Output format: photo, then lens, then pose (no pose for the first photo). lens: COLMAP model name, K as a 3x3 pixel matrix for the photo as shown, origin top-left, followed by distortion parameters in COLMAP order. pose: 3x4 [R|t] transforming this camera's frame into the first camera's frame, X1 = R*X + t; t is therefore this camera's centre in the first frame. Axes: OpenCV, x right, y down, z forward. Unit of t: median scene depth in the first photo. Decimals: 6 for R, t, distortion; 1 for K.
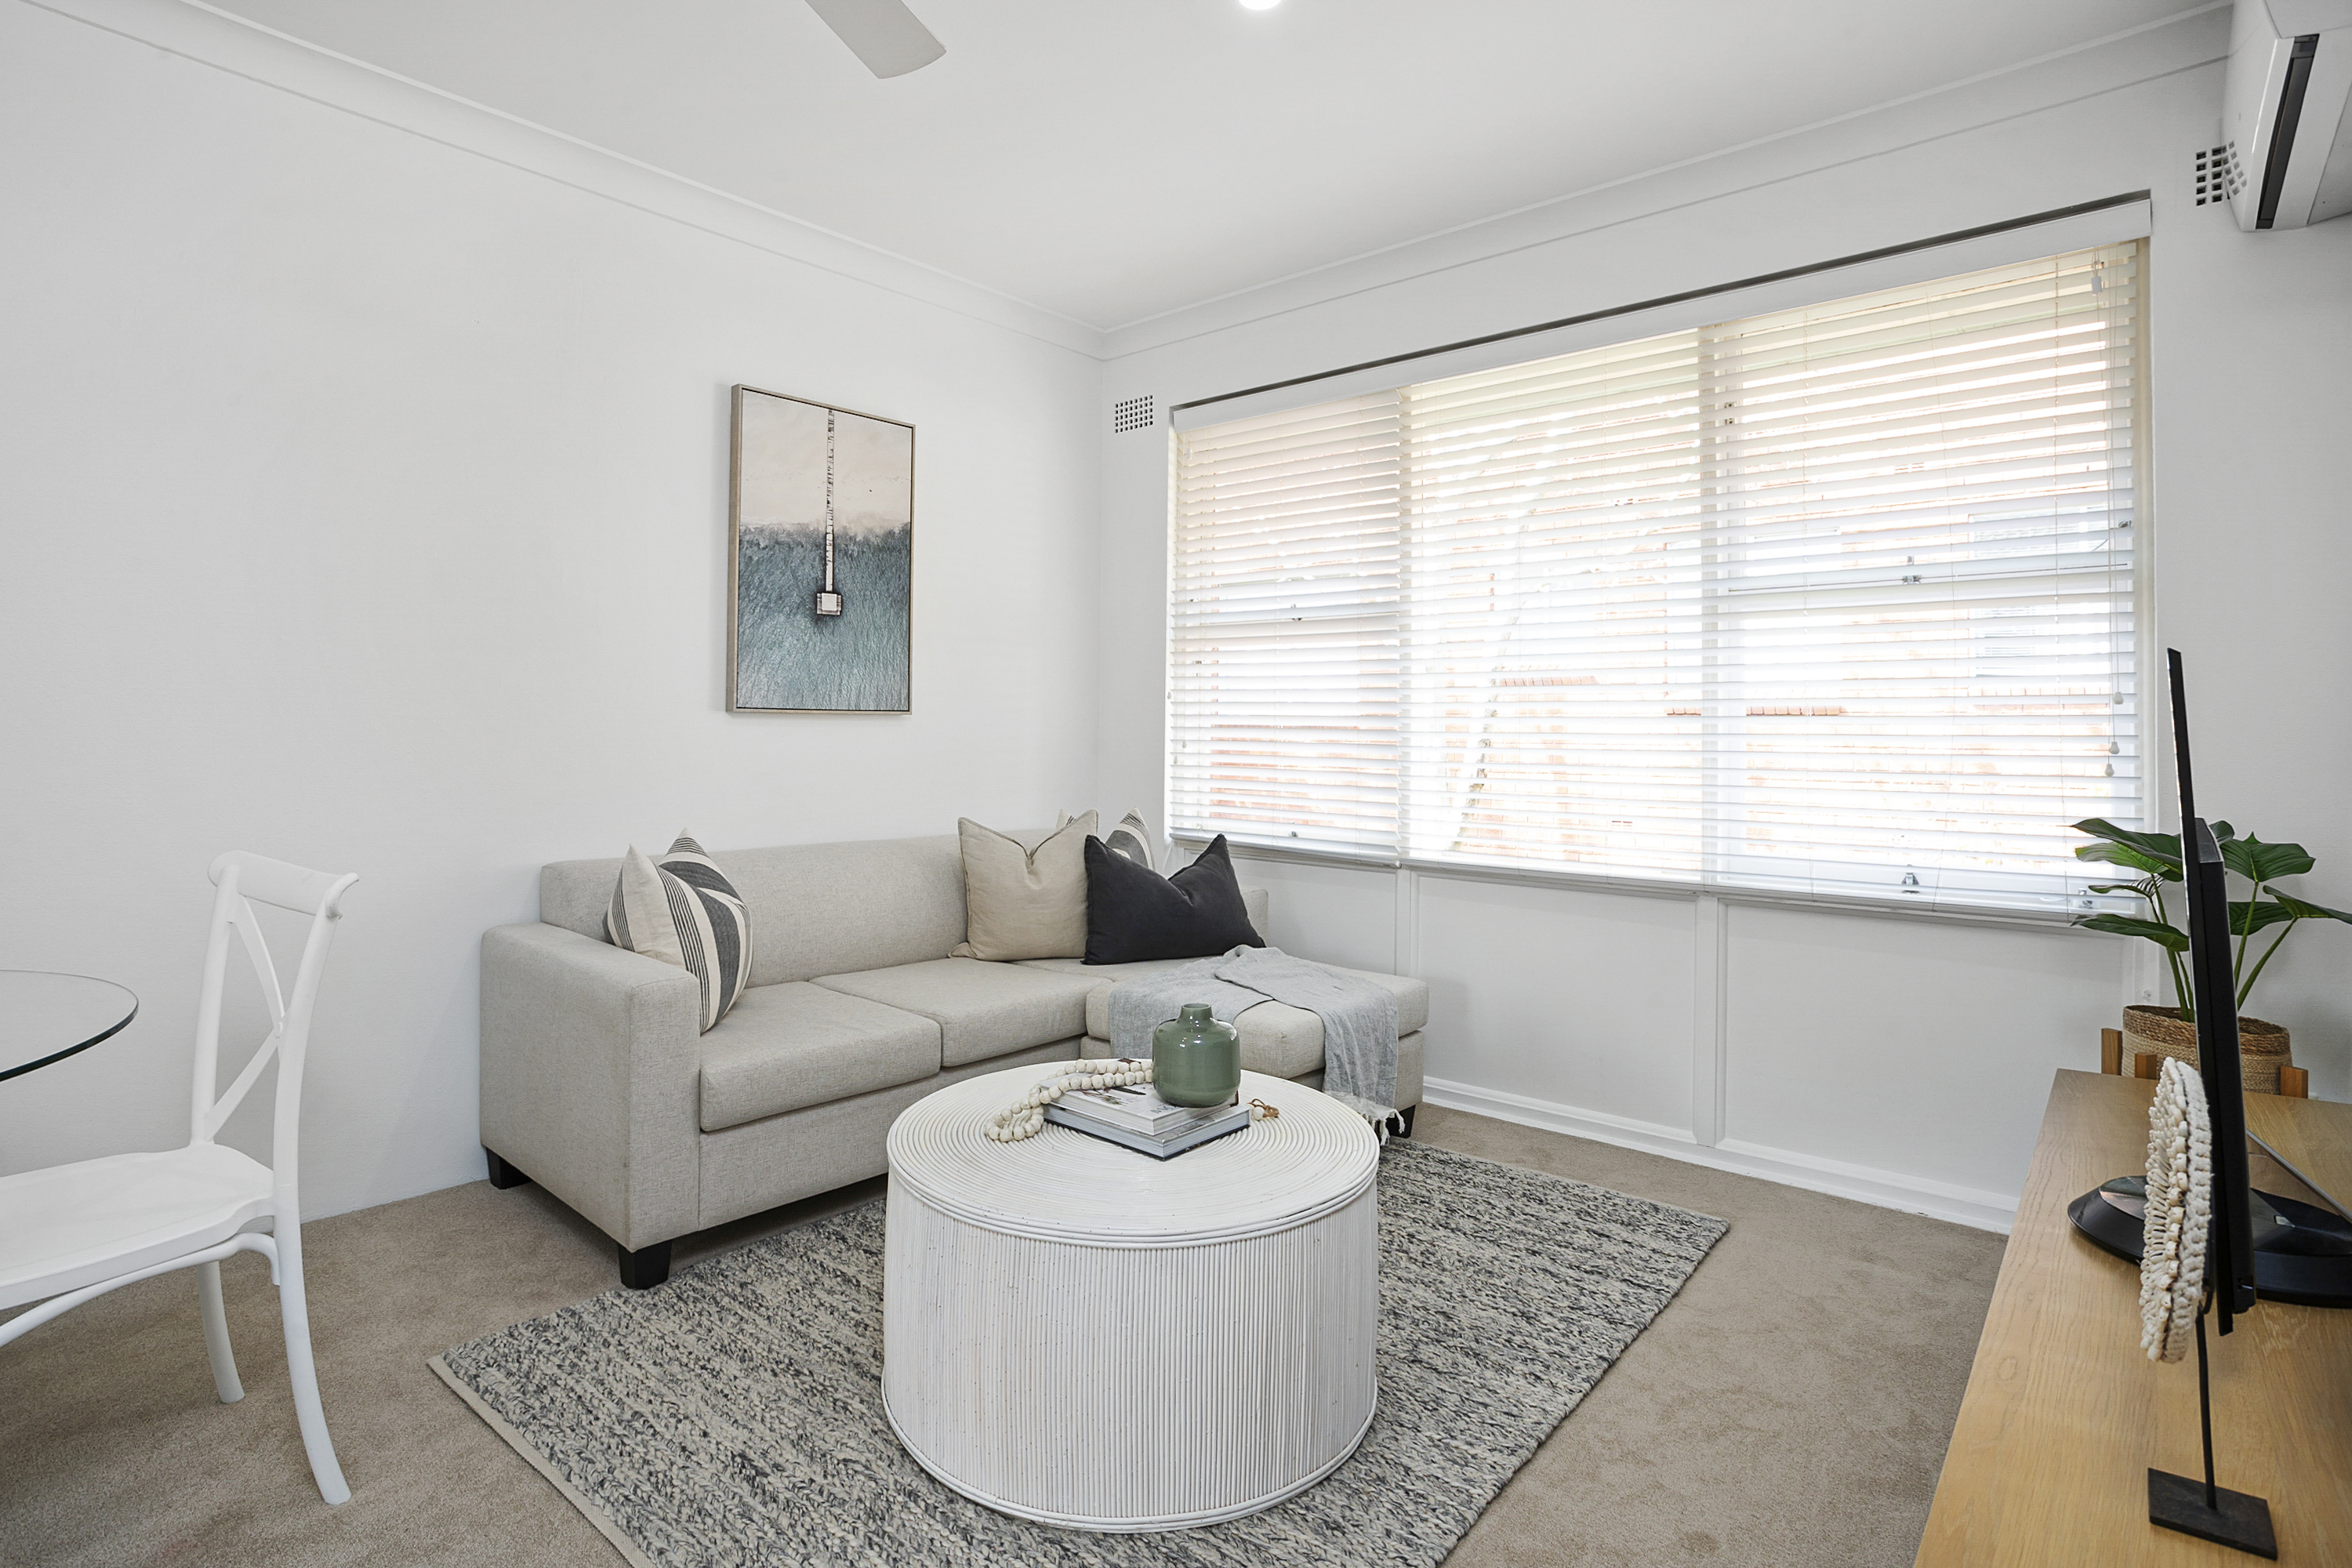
lens RADIAL K [[1227.9, 0, 1173.9], [0, 1227.9, 736.5], [0, 0, 1]] dist [-0.013498, 0.000411]
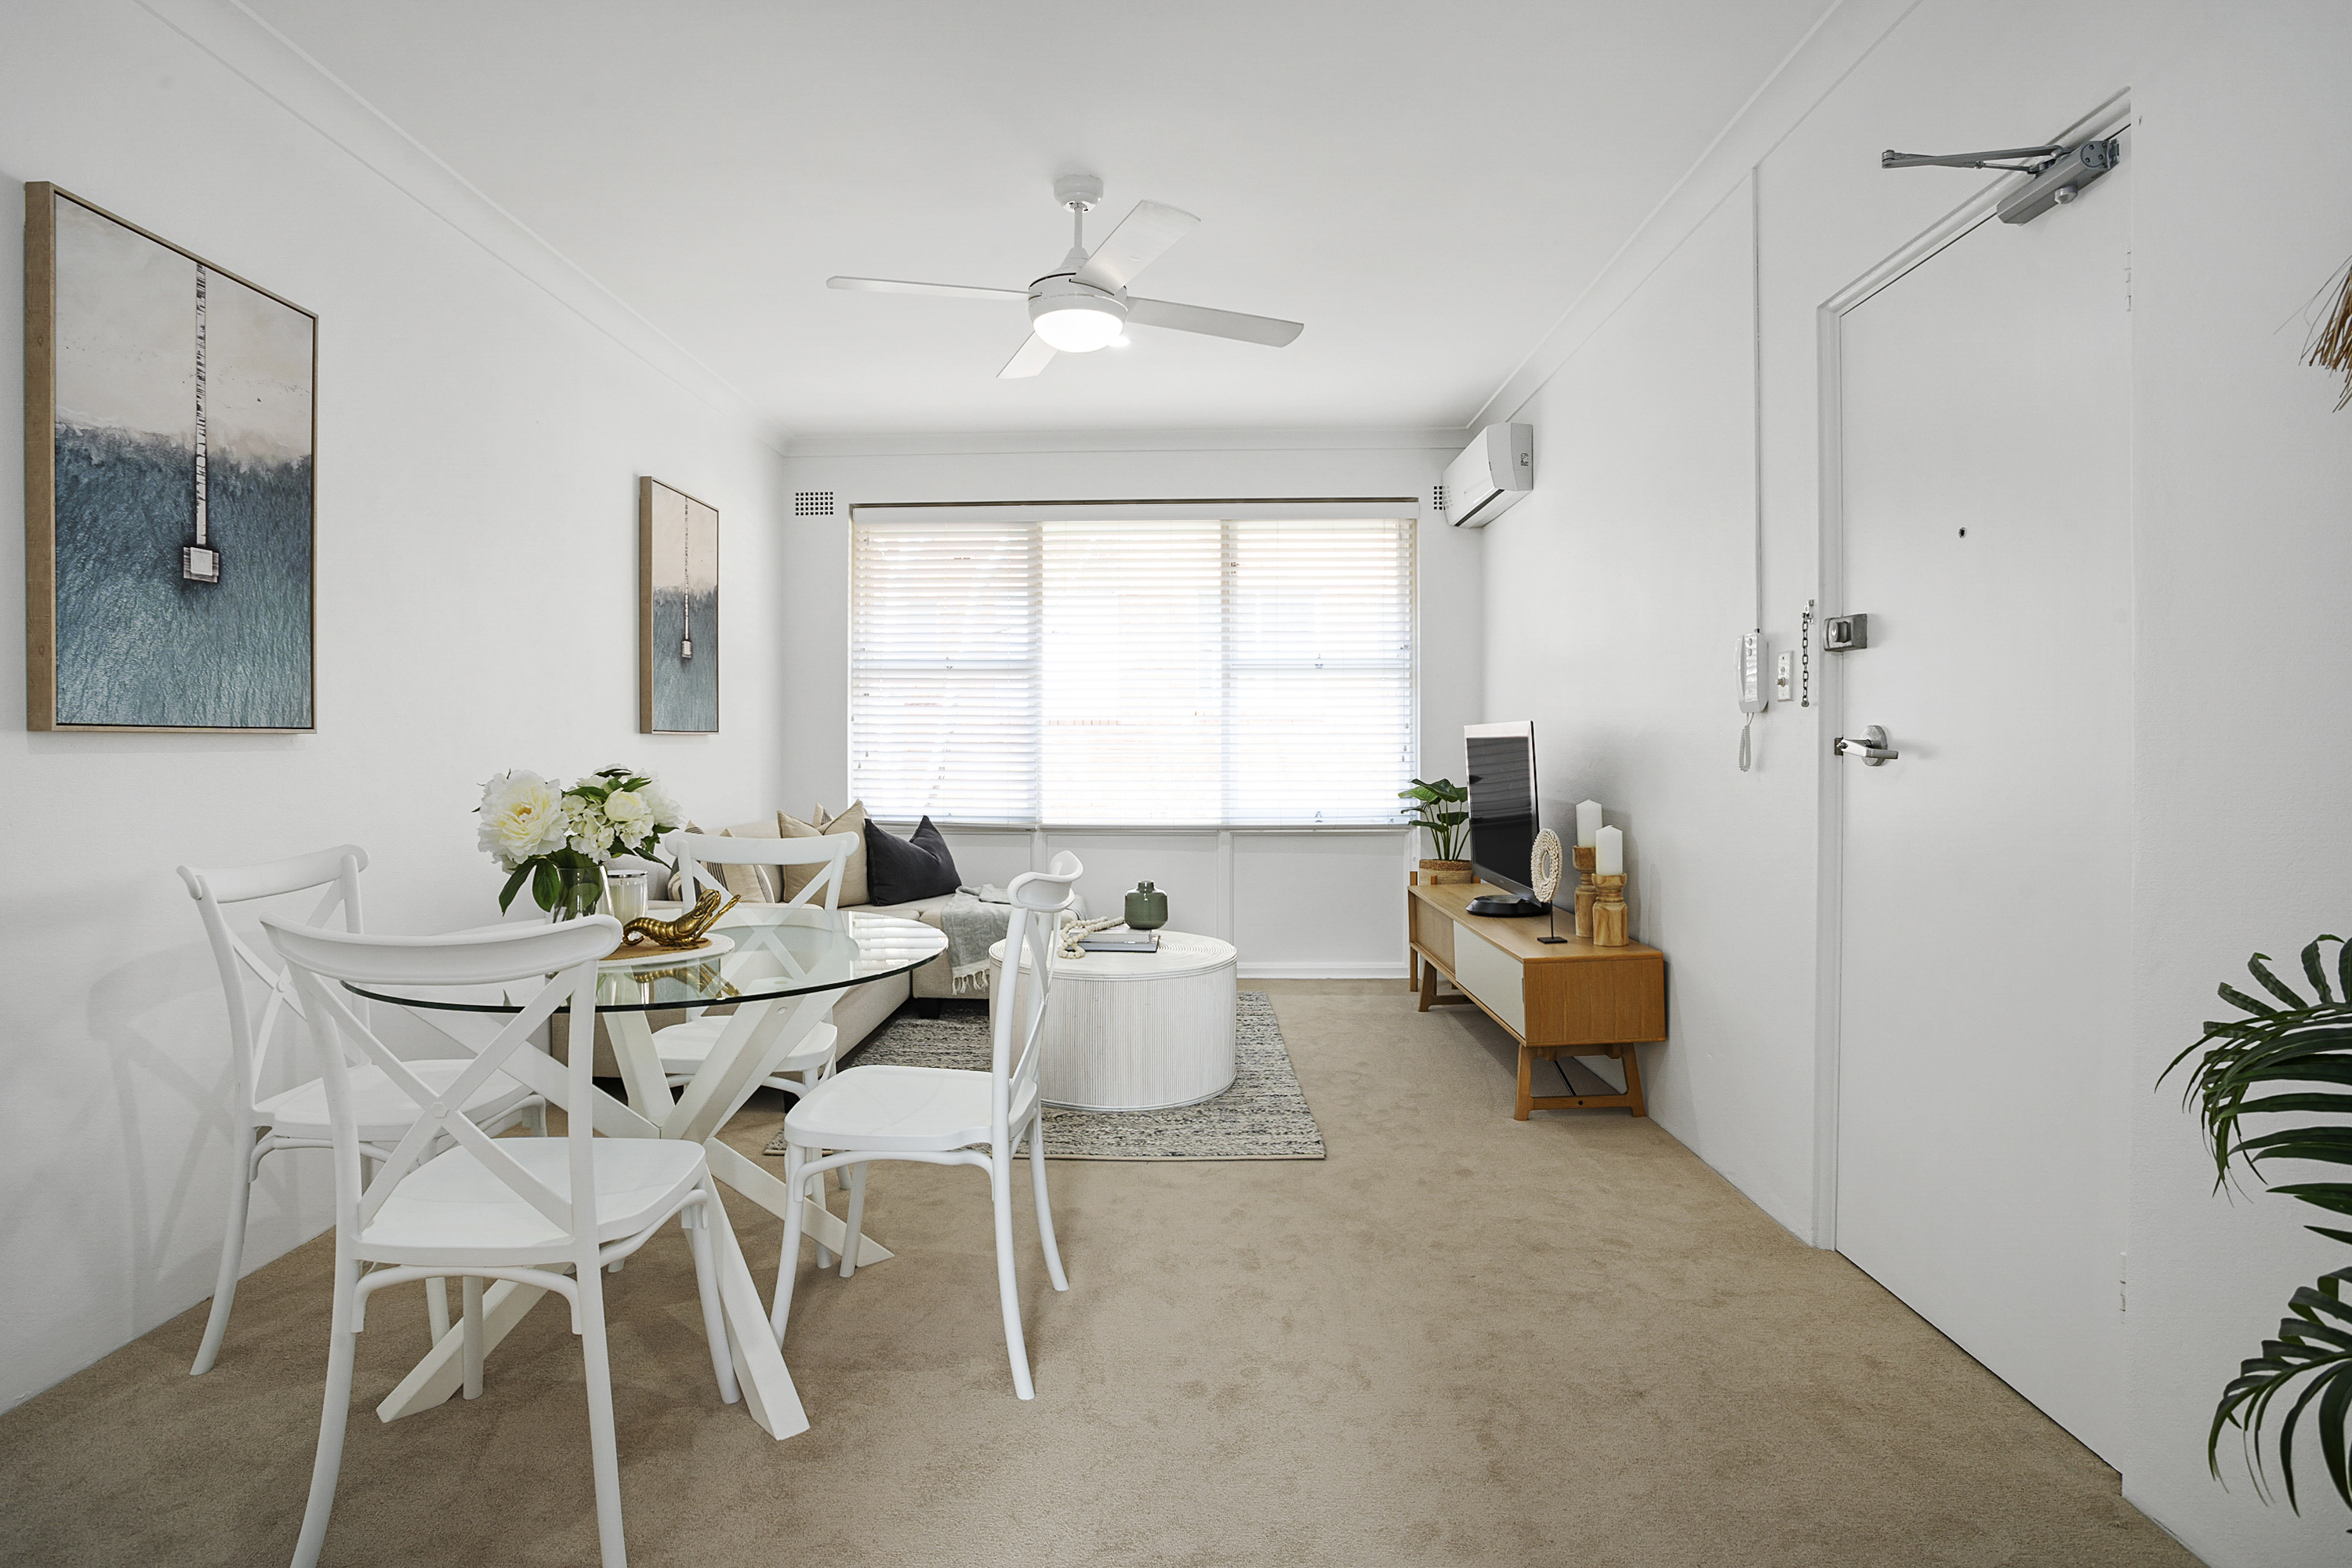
lens RADIAL K [[1243.4, 0, 1176.0], [0, 1243.4, 784.0], [0, 0, 1]] dist [0.000305, 0.000092]
pose [[0.758392, -0.029891, 0.651113, -0.736177], [0.011553, 0.999407, 0.032424, -0.001869], [-0.651697, -0.017068, 0.758288, -0.321461]]
